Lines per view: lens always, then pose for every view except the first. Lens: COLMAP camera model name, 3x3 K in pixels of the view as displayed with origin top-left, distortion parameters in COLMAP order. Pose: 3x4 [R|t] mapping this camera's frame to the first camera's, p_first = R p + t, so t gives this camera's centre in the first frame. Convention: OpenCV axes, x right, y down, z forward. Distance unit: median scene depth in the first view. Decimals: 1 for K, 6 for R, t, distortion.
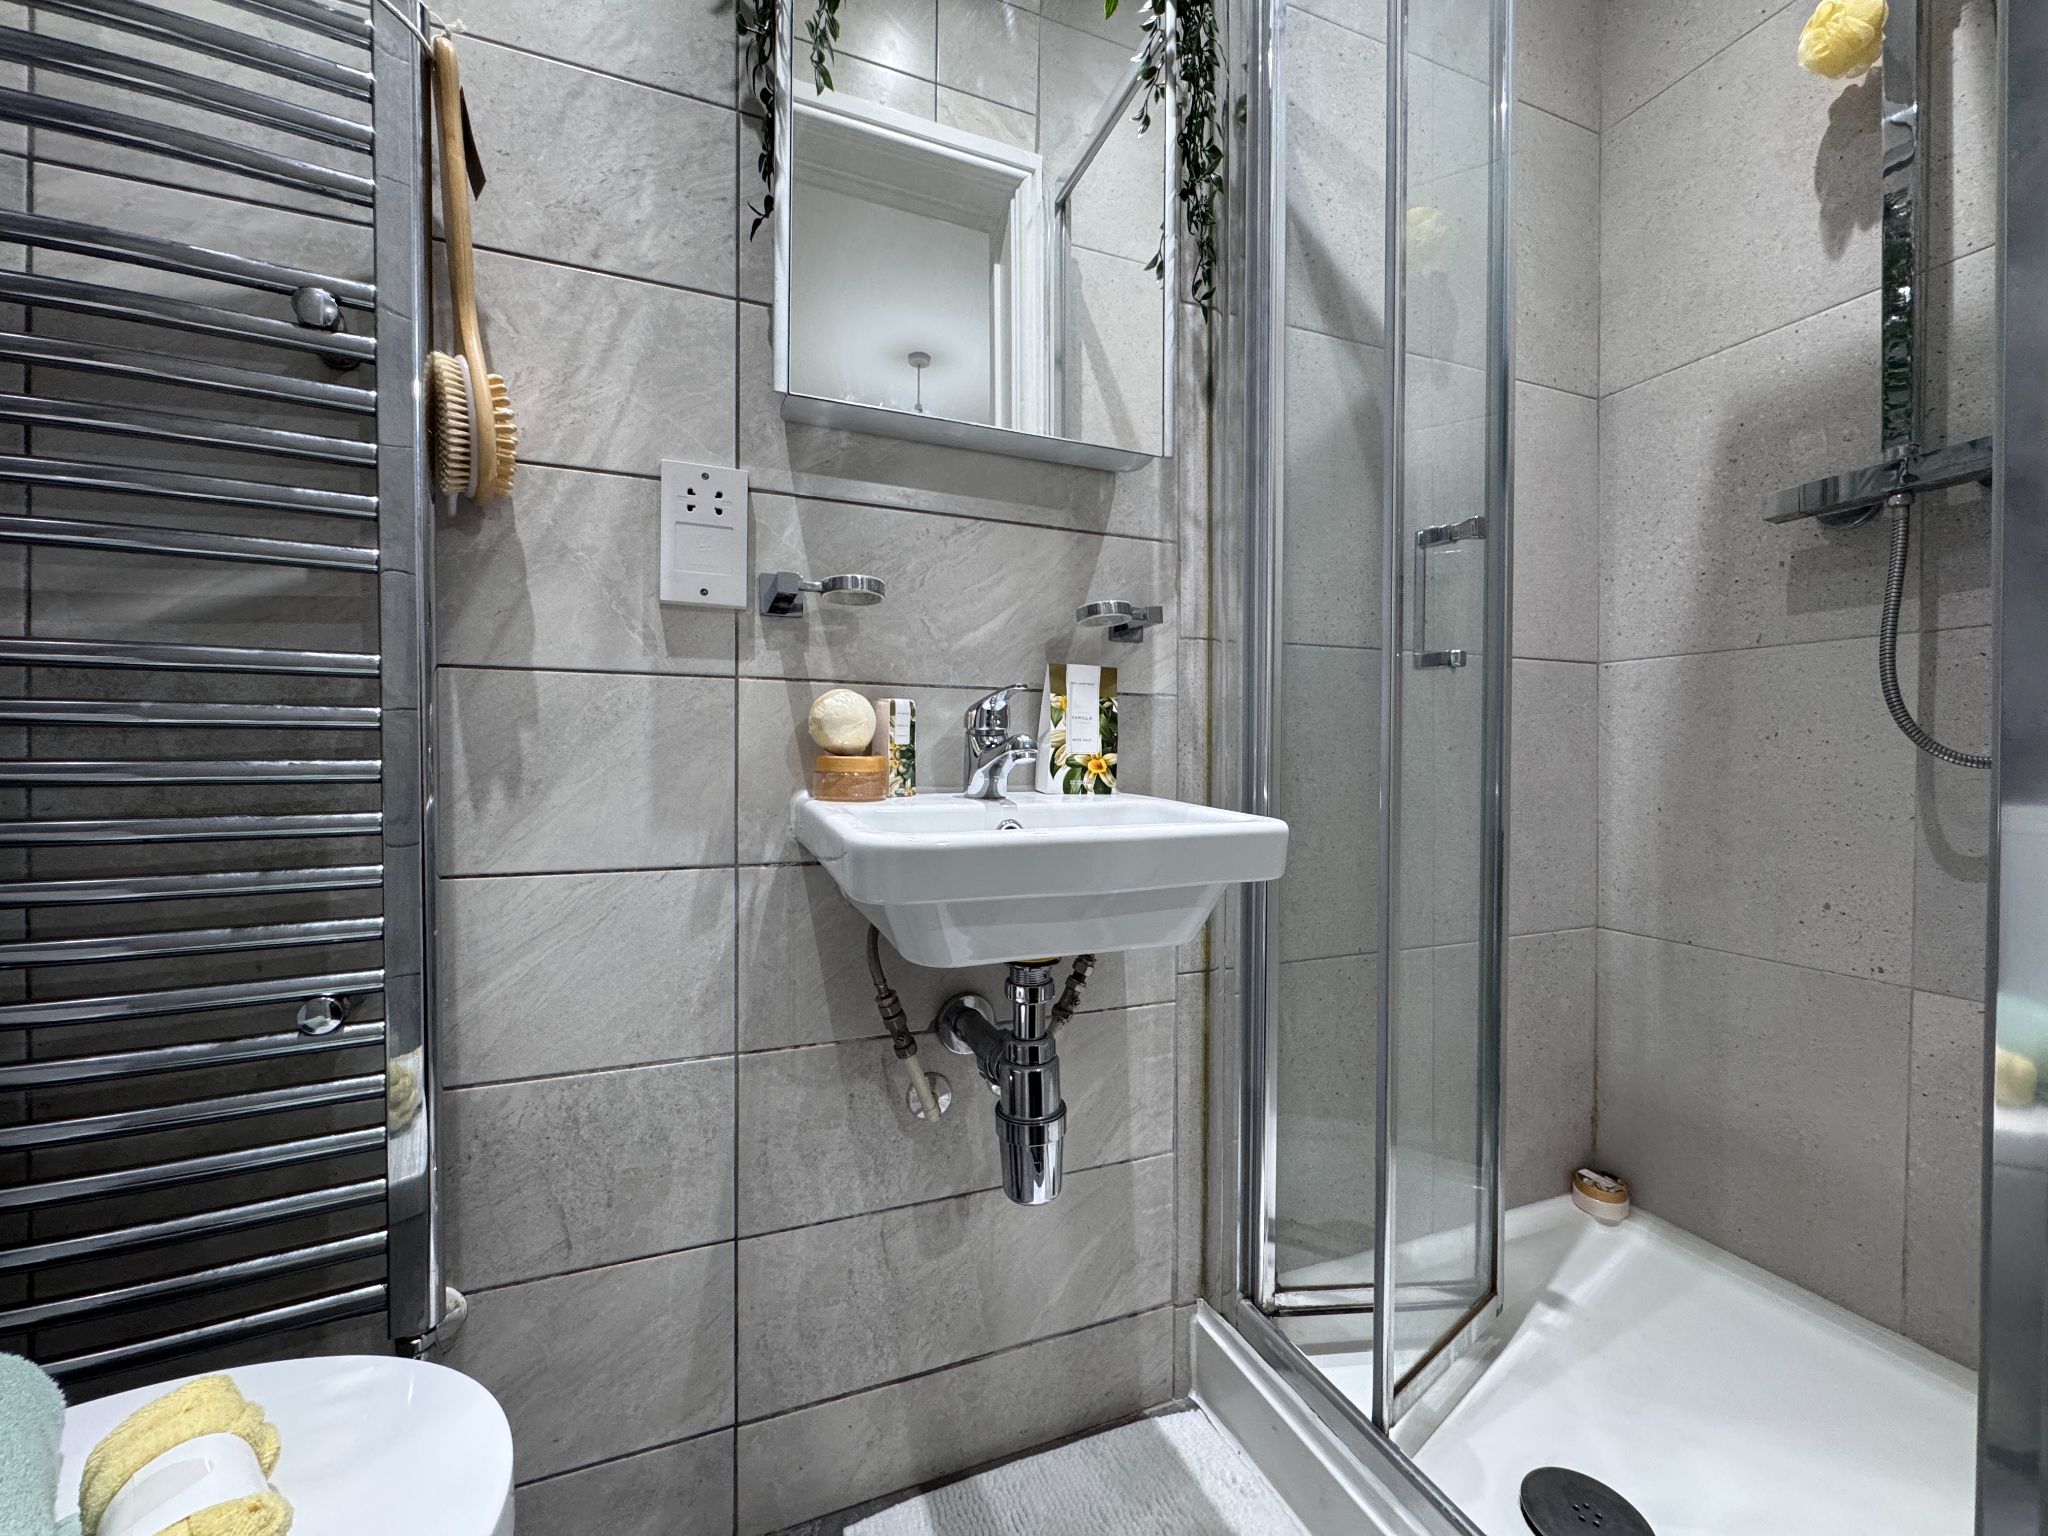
lens RADIAL K [[797.9, 0, 1030.8], [0, 797.9, 774.5], [0, 0, 1]] dist [-0.001232, -0.000801]
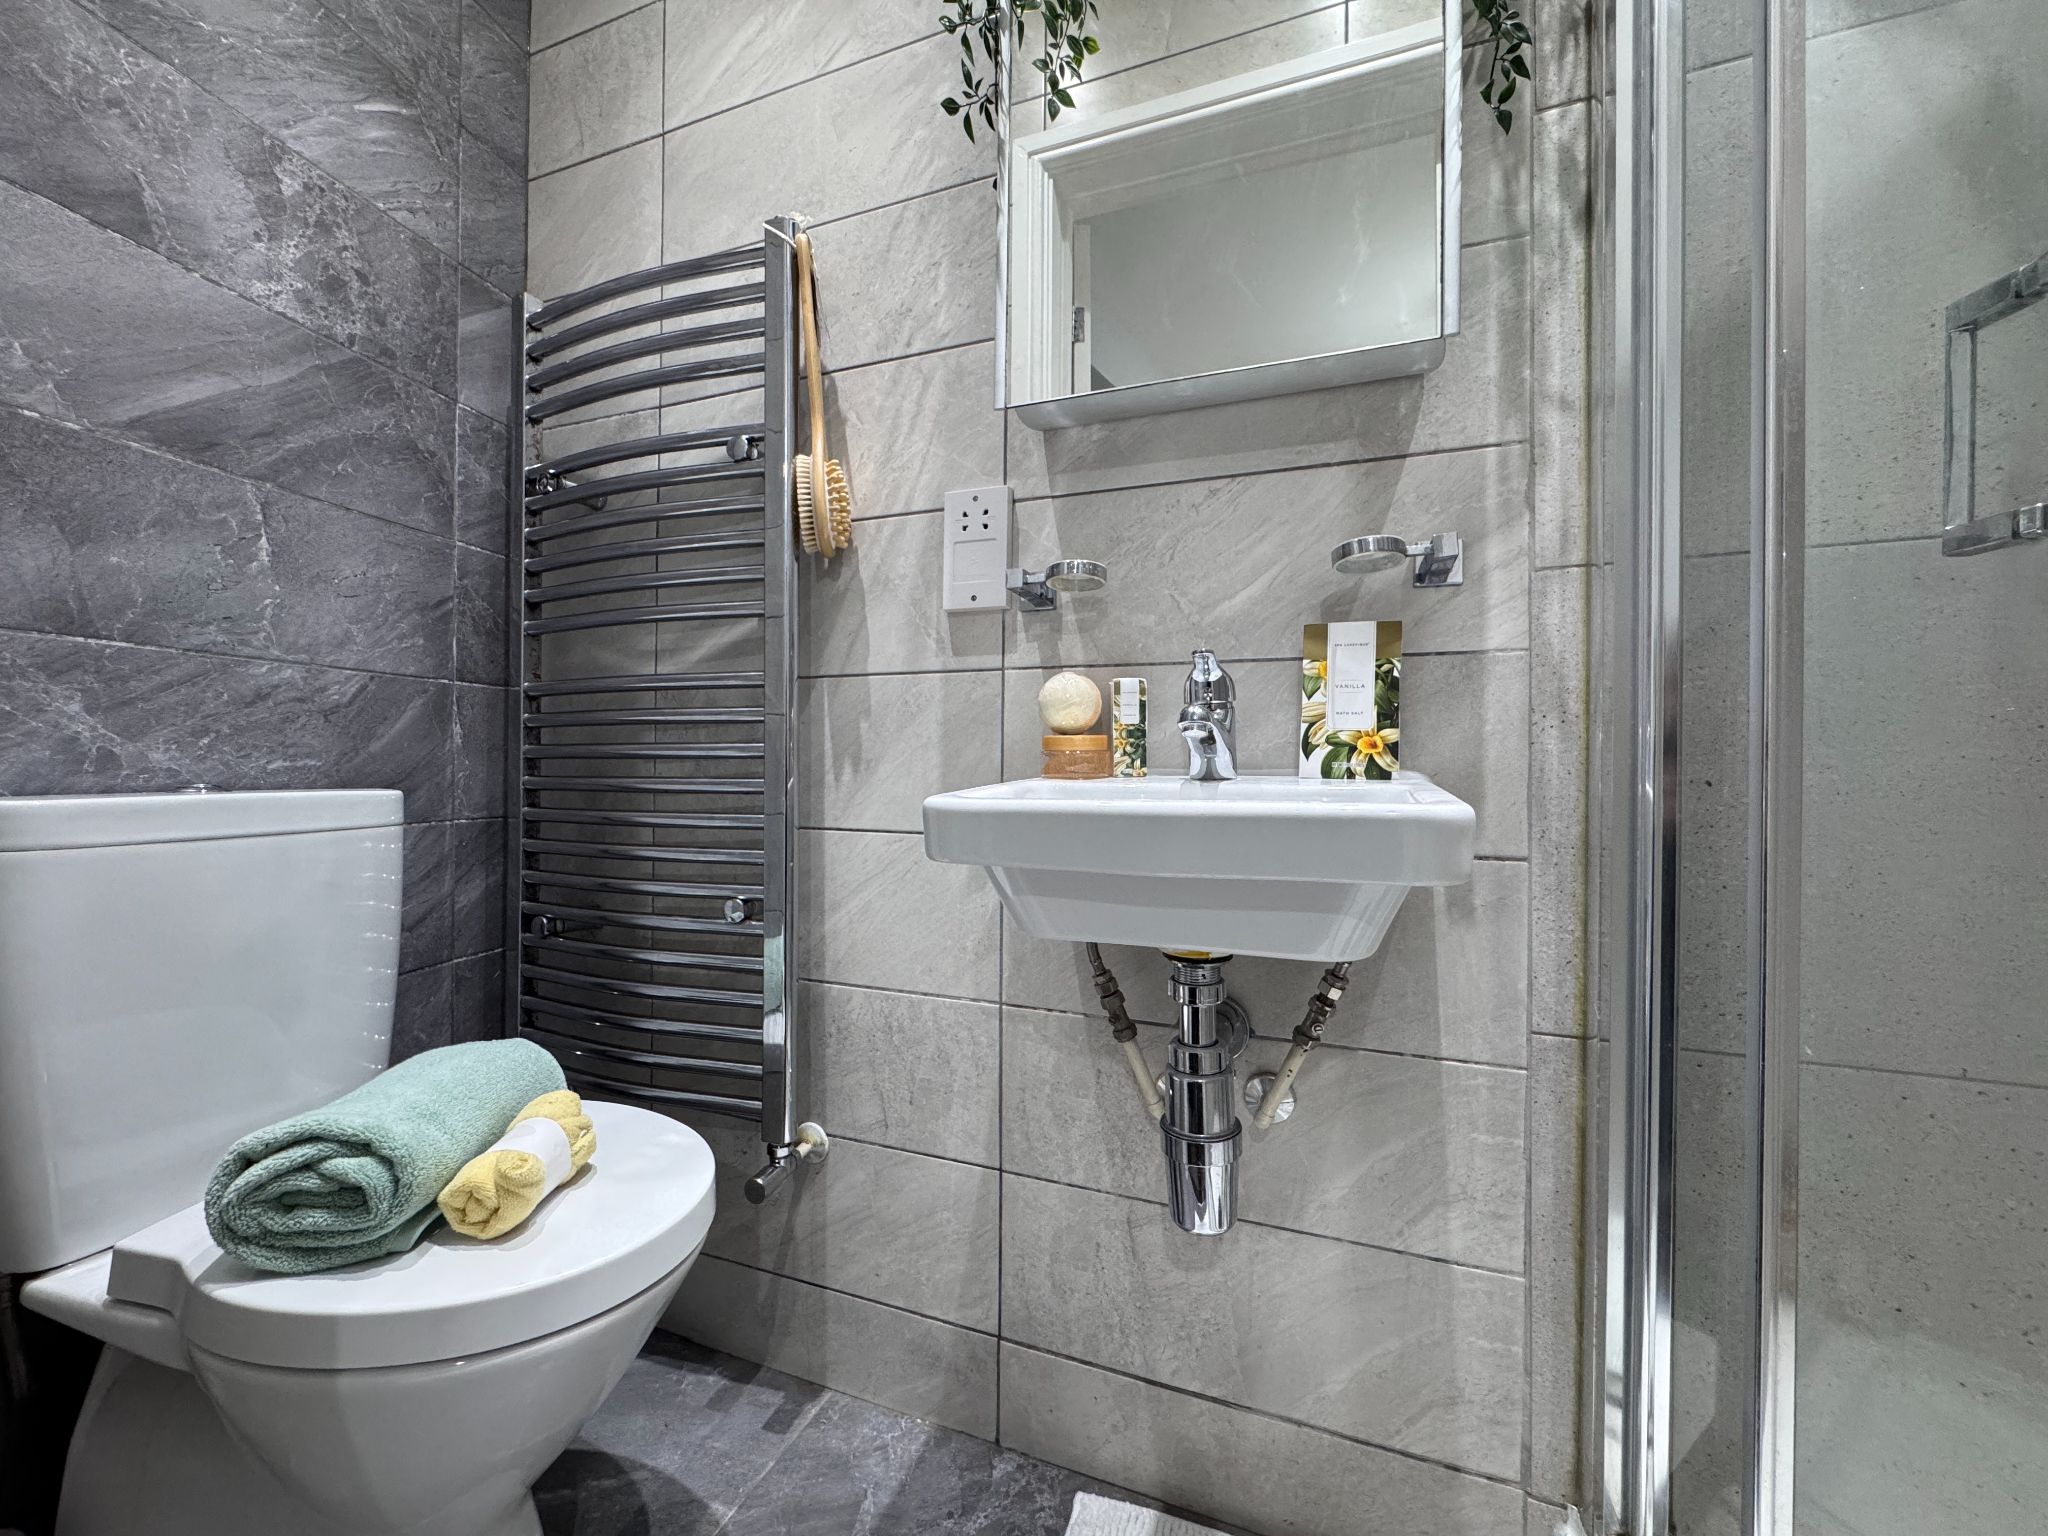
lens RADIAL K [[797.9, 0, 1020.9], [0, 797.9, 771.3], [0, 0, 1]] dist [-0.001232, -0.000801]
pose [[0.737582, 0.004401, -0.675243, 0.401736], [-0.014650, 0.999848, -0.009486, 0.031846], [0.675099, 0.016889, 0.737534, 0.180354]]
